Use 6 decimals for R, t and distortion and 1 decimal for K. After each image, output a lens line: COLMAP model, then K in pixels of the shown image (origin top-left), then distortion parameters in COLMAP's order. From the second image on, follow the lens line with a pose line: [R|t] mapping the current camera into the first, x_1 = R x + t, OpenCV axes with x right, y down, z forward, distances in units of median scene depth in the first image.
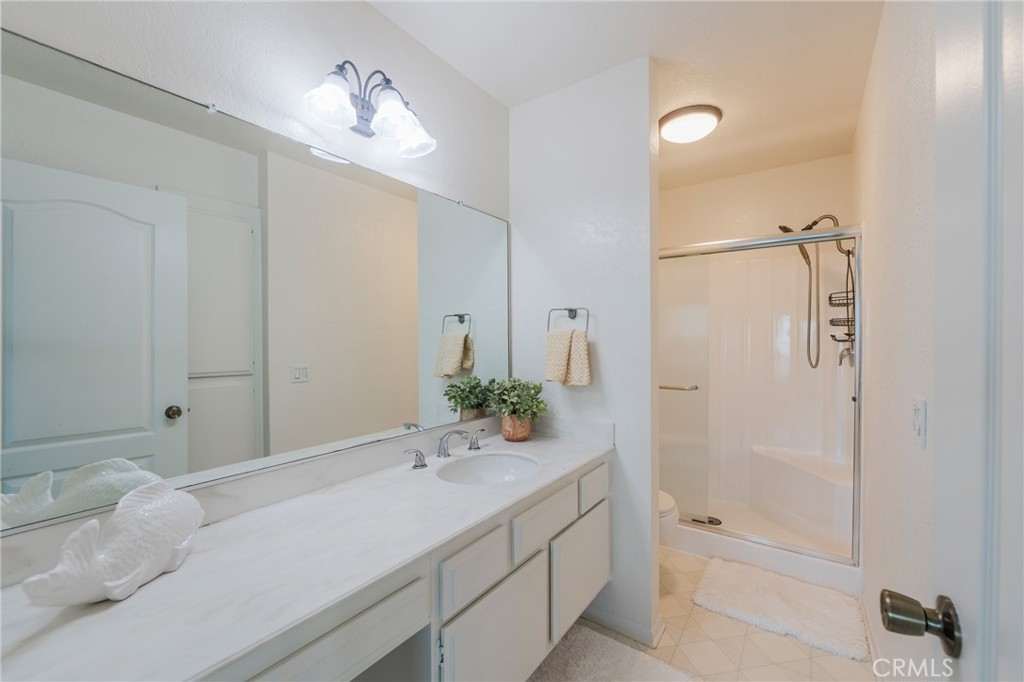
lens RADIAL K [[417.1, 0, 512.0], [0, 417.1, 342.3], [0, 0, 1]] dist [-0.001793, -0.000415]
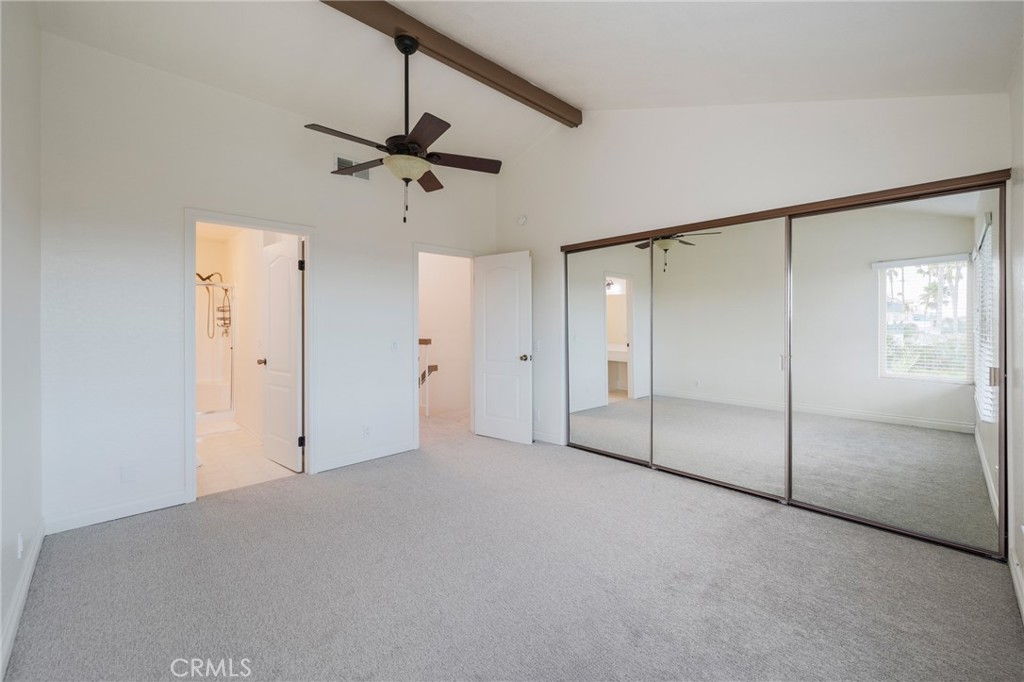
lens RADIAL K [[417.1, 0, 509.2], [0, 417.1, 332.6], [0, 0, 1]] dist [-0.001793, -0.000415]
pose [[0.190893, -0.007553, 0.981582, -1.288225], [0.006628, 0.999958, 0.006405, 0.027668], [-0.981589, 0.005283, 0.190935, -1.119495]]
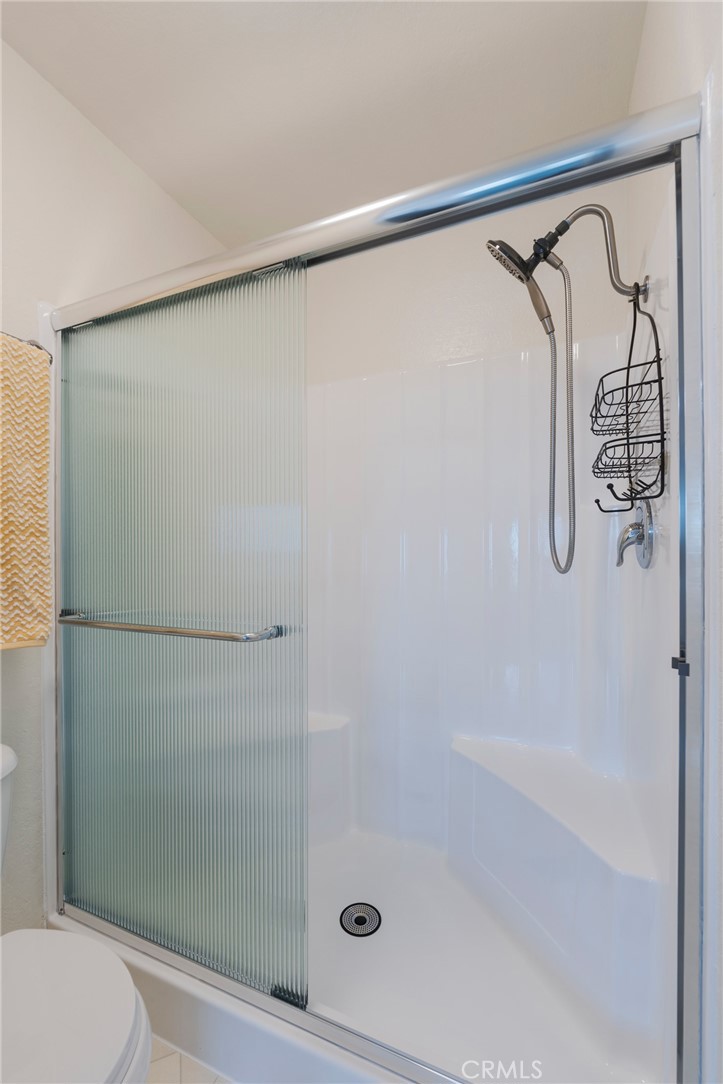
lens RADIAL K [[441.5, 0, 360.3], [0, 441.5, 546.4], [0, 0, 1]] dist [-0.001793, -0.000415]
pose [[0.976841, -0.002817, 0.213950, 0.432075], [0.005597, 0.999908, -0.012385, 0.039779], [-0.213896, 0.013296, 0.976766, 0.613060]]
